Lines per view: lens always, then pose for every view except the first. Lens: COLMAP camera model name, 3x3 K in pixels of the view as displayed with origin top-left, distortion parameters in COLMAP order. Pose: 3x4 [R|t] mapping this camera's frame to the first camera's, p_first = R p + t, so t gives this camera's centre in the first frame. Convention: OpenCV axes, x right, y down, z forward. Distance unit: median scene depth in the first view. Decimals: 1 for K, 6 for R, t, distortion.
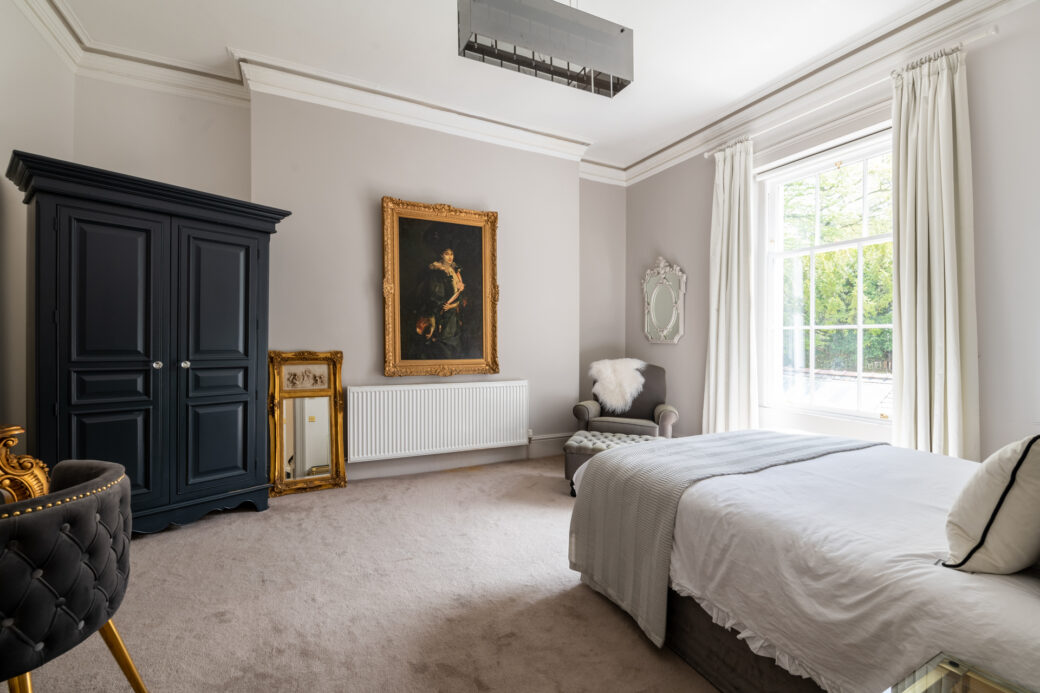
lens RADIAL K [[446.3, 0, 520.2], [0, 446.3, 340.5], [0, 0, 1]] dist [-0.012667, -0.000967]
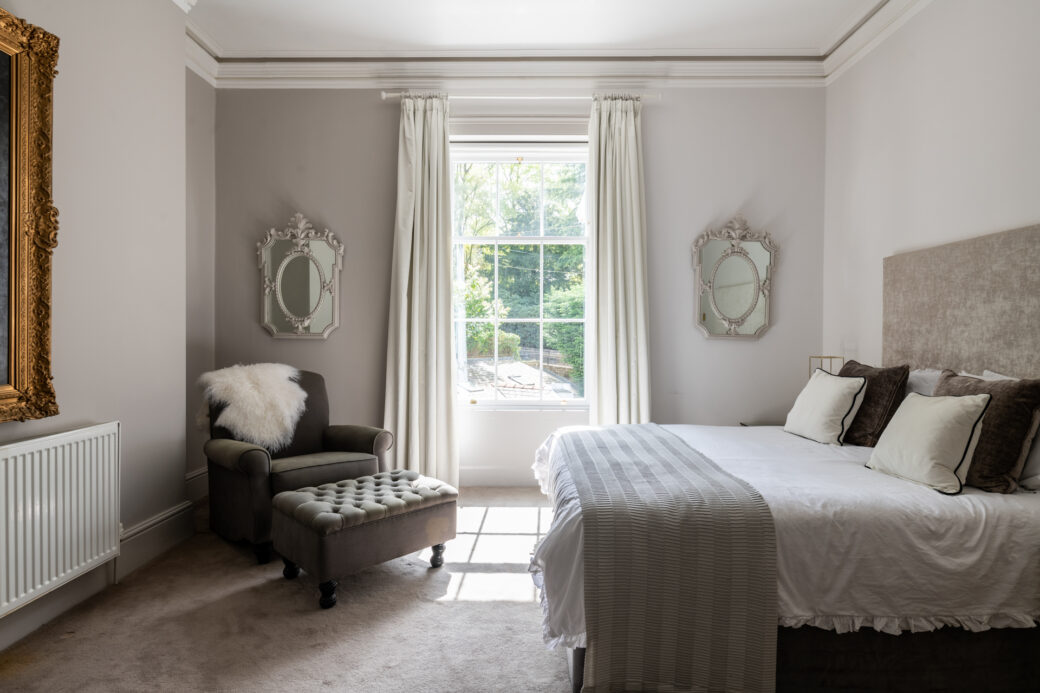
lens RADIAL K [[529.7, 0, 528.7], [0, 529.7, 331.6], [0, 0, 1]] dist [-0.002685, -0.001550]
pose [[0.453534, -0.002430, 0.891235, -0.298570], [0.004212, 0.999991, 0.000583, -0.004629], [-0.891229, 0.003490, 0.453541, 0.369553]]
